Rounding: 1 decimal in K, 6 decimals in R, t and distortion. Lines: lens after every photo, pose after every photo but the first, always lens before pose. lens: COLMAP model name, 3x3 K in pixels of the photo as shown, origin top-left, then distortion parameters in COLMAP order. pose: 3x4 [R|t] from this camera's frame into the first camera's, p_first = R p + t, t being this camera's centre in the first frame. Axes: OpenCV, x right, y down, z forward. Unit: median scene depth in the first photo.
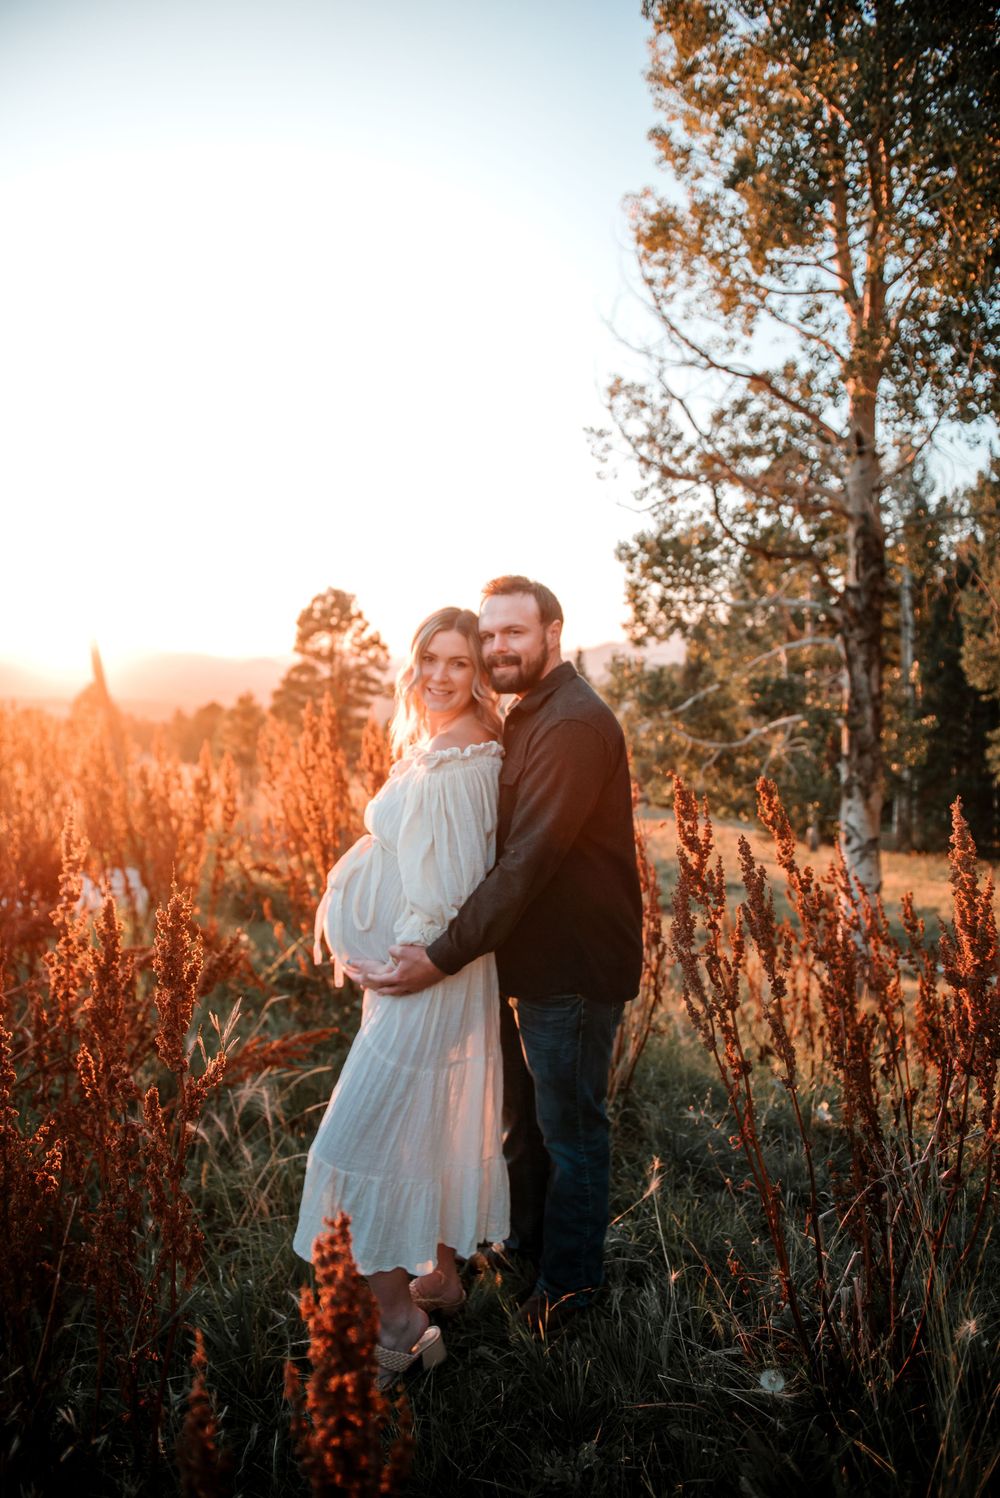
lens RADIAL K [[1077.0, 0, 500.0], [0, 1077.0, 749.0], [0, 0, 1]] dist [-0.057906, -0.000495]
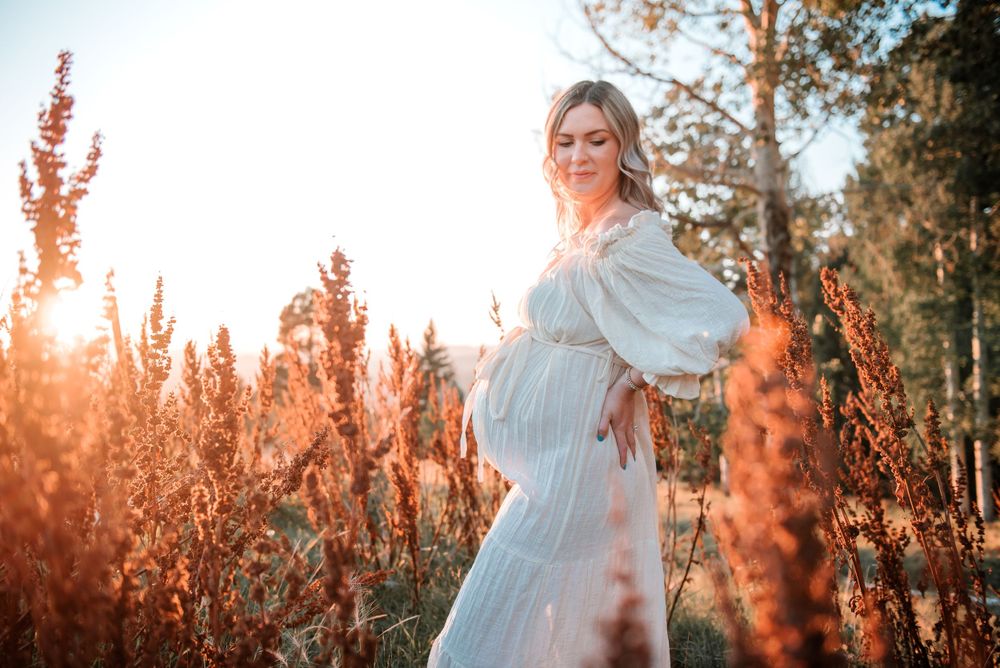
lens RADIAL K [[896.7, 0, 504.5], [0, 896.7, 340.1], [0, 0, 1]] dist [-0.010683, -0.010824]
pose [[0.997054, -0.027209, 0.071721, -0.033102], [0.035013, 0.993325, -0.109909, 0.045033], [-0.068252, 0.112097, 0.991351, 0.039873]]
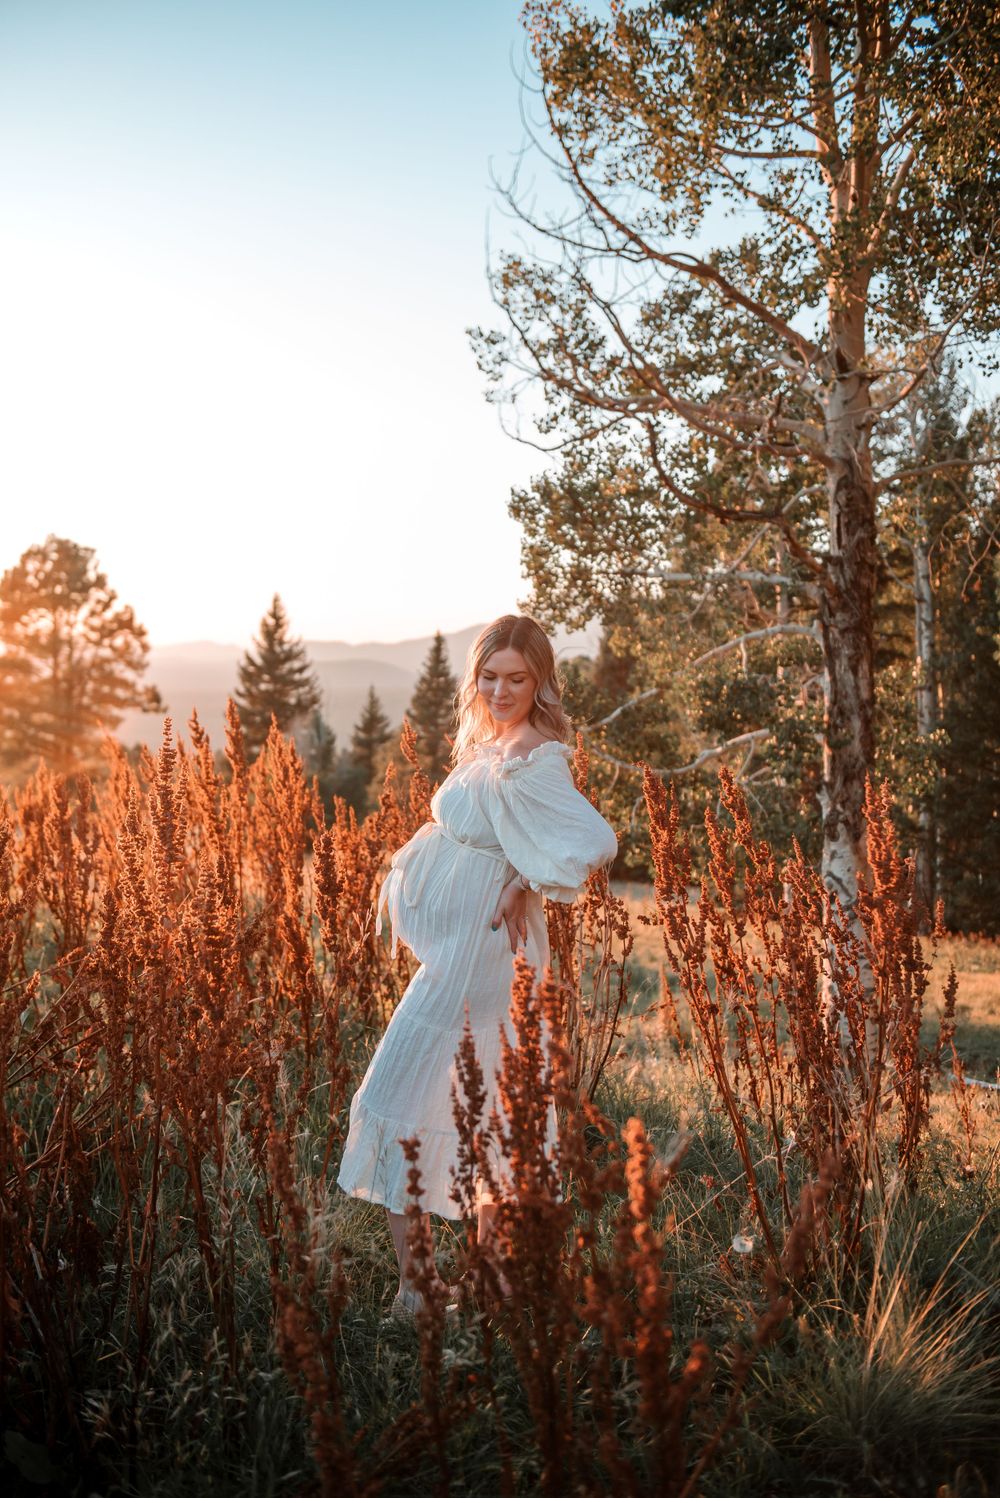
lens RADIAL K [[1819.5, 0, 500.0], [0, 1819.5, 749.0], [0, 0, 1]] dist [0.096422, -0.010469]
pose [[0.992518, -0.006338, 0.121935, -0.055748], [0.009659, 0.999598, -0.026670, 0.013949], [-0.121717, 0.027648, 0.992180, -0.226706]]
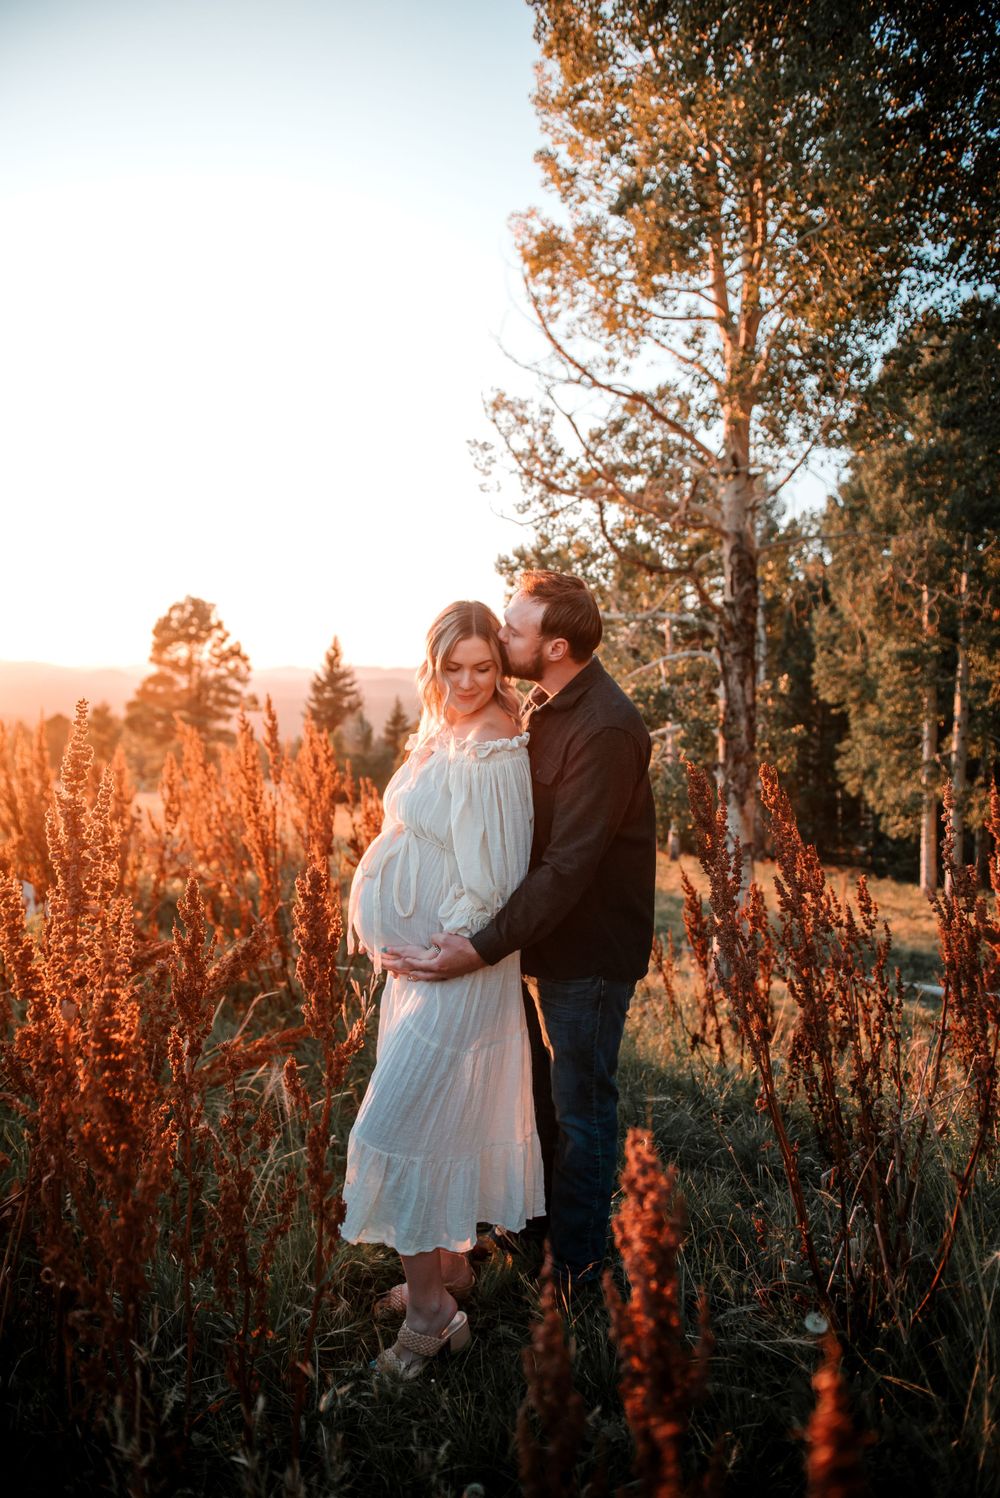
lens RADIAL K [[1081.4, 0, 500.0], [0, 1081.4, 749.0], [0, 0, 1]] dist [-0.052660, -0.001134]
pose [[0.989395, -0.000803, 0.145246, -0.041794], [0.002974, 0.999887, -0.014733, 0.006416], [-0.145218, 0.015009, 0.989286, -0.005360]]
